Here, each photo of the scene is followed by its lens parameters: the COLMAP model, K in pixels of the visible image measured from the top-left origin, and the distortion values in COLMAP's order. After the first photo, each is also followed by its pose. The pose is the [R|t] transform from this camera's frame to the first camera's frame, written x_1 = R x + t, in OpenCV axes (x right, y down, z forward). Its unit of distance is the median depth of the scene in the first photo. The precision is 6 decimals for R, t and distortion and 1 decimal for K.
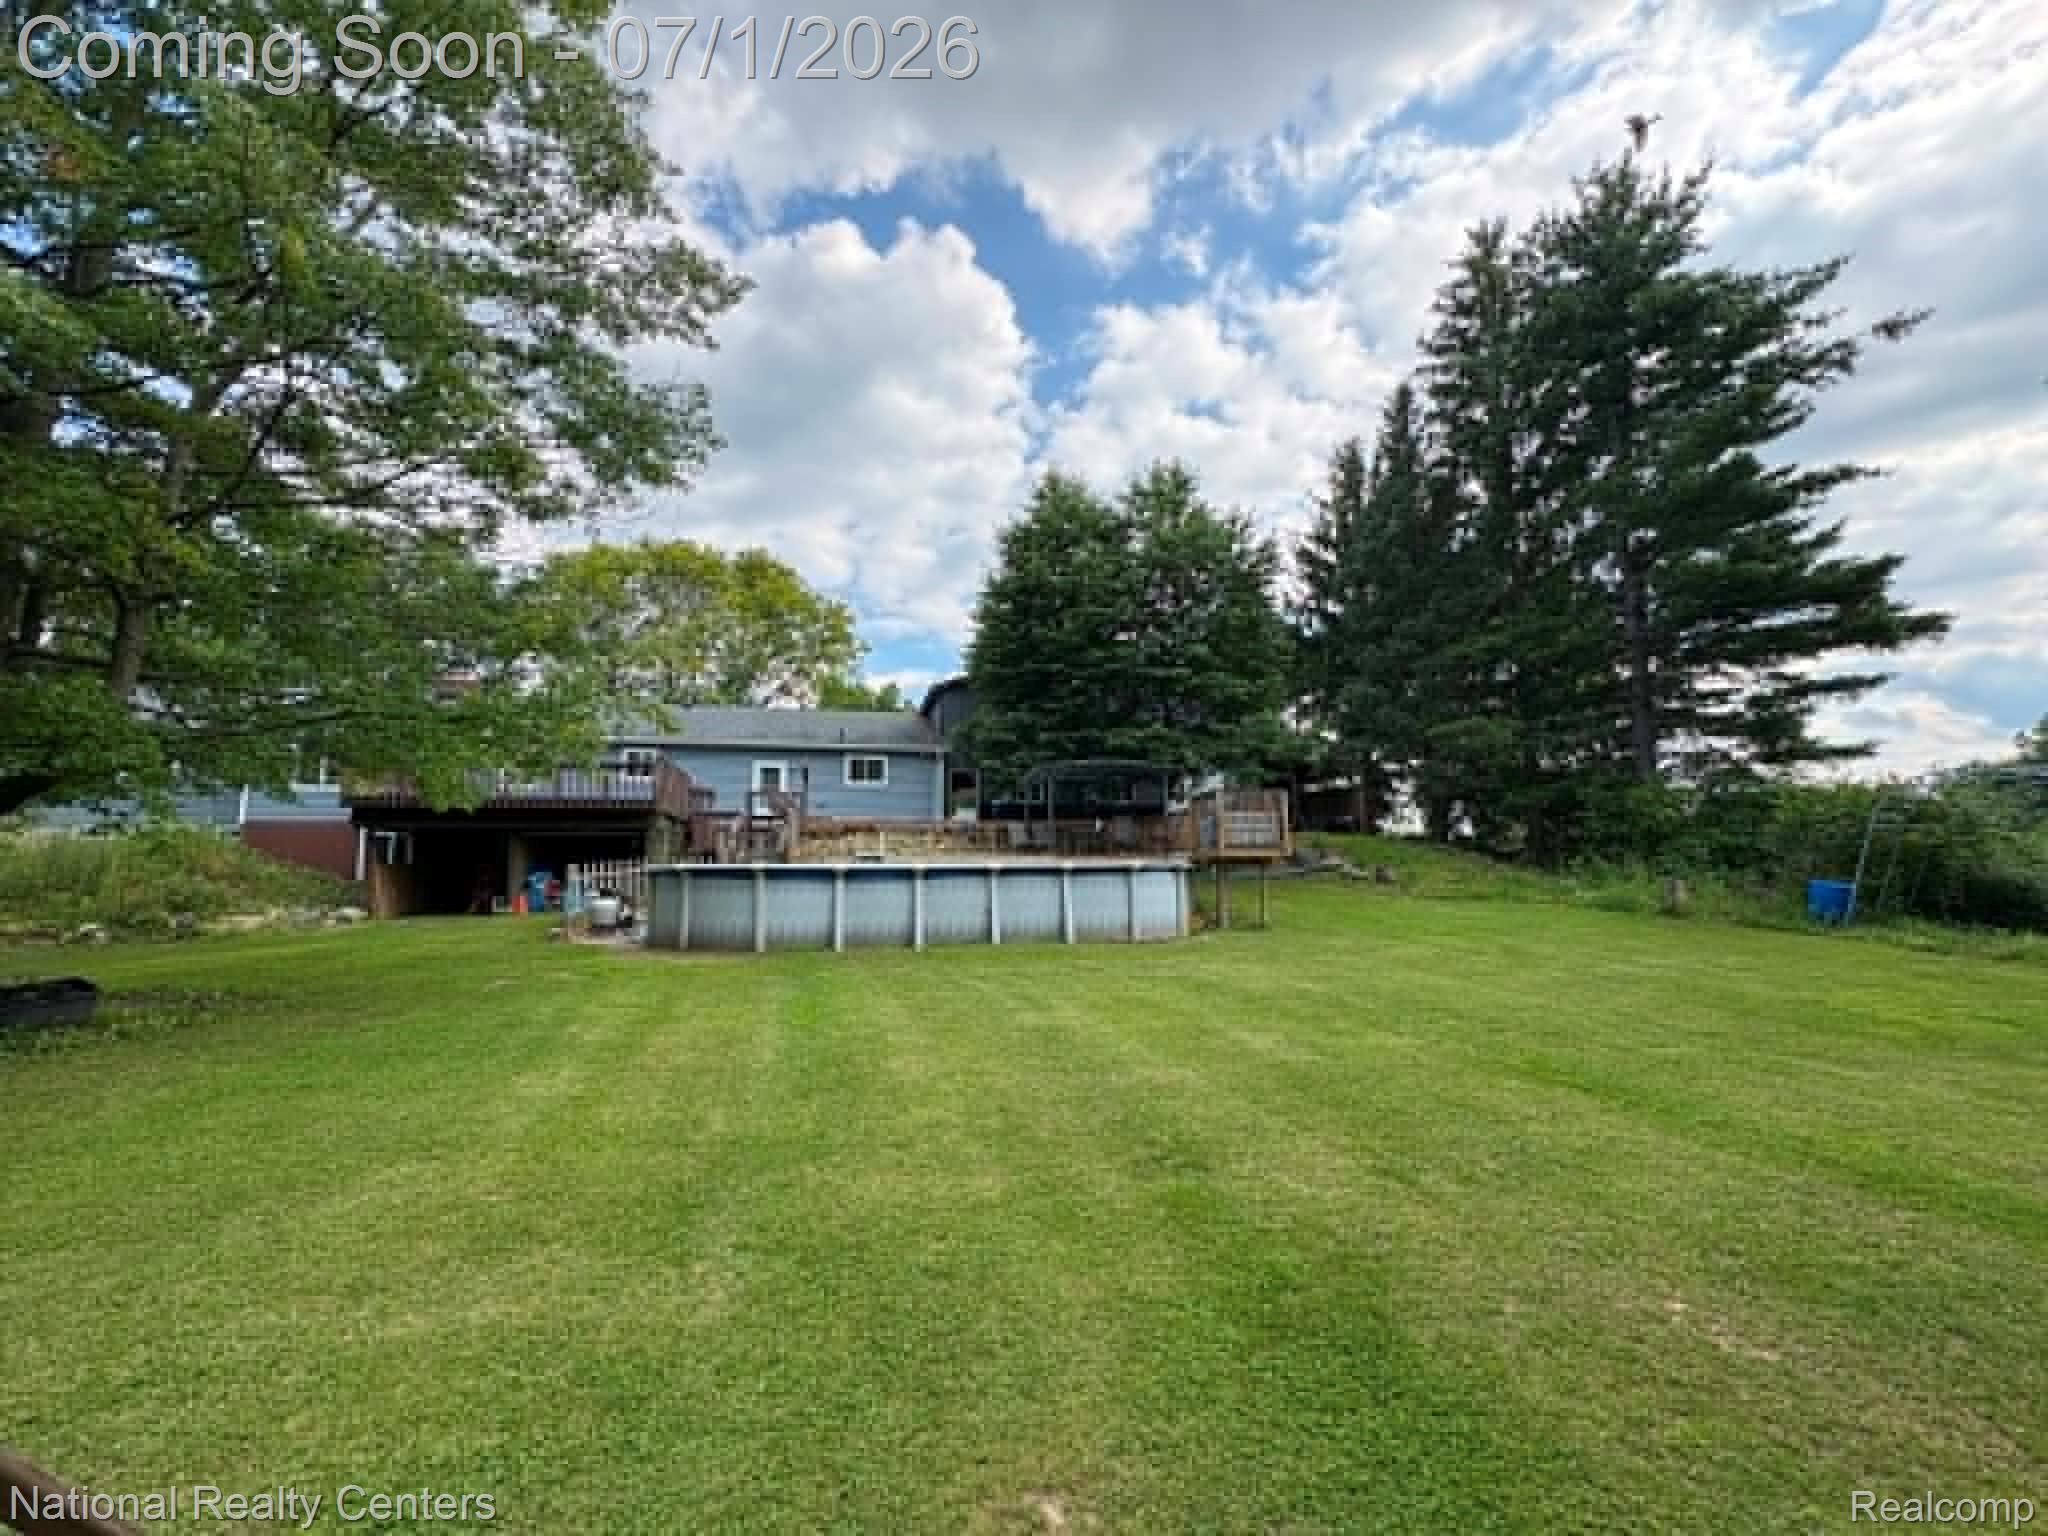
lens RADIAL K [[813.9, 0, 1036.7], [0, 813.9, 761.3], [0, 0, 1]] dist [-0.001019, -0.000147]
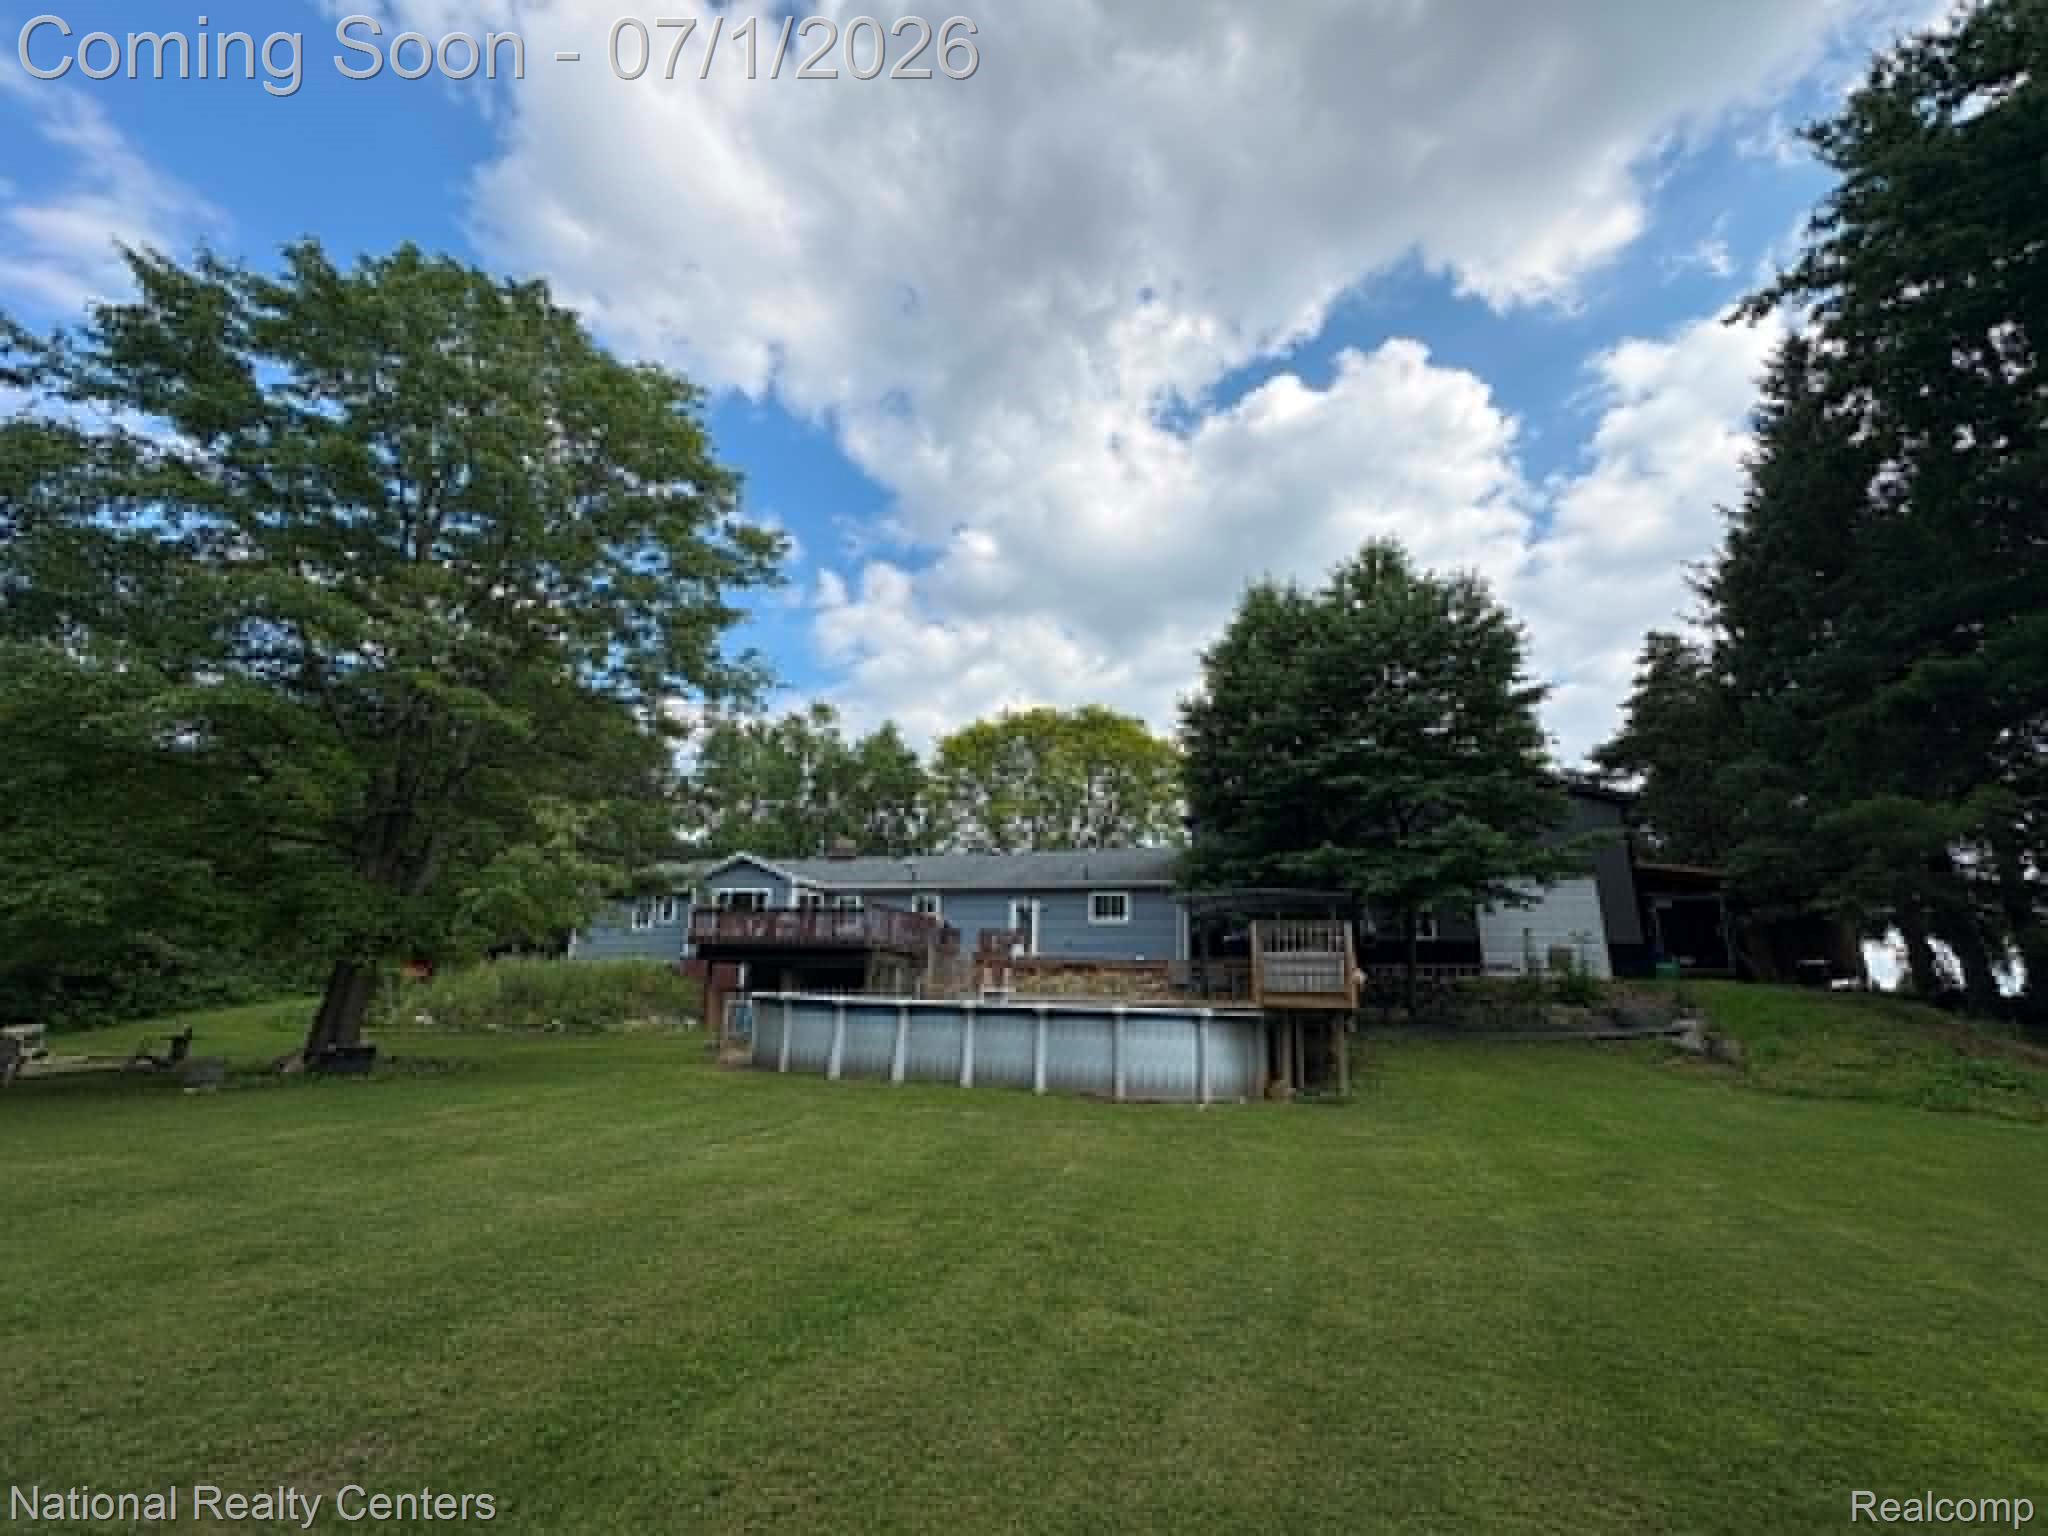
lens RADIAL K [[813.9, 0, 1033.0], [0, 813.9, 789.6], [0, 0, 1]] dist [-0.001019, -0.000147]
pose [[0.825099, -0.106125, -0.554932, 0.286627], [0.032267, 0.989449, -0.141246, 0.006465], [0.564066, 0.098636, 0.819817, 0.105385]]
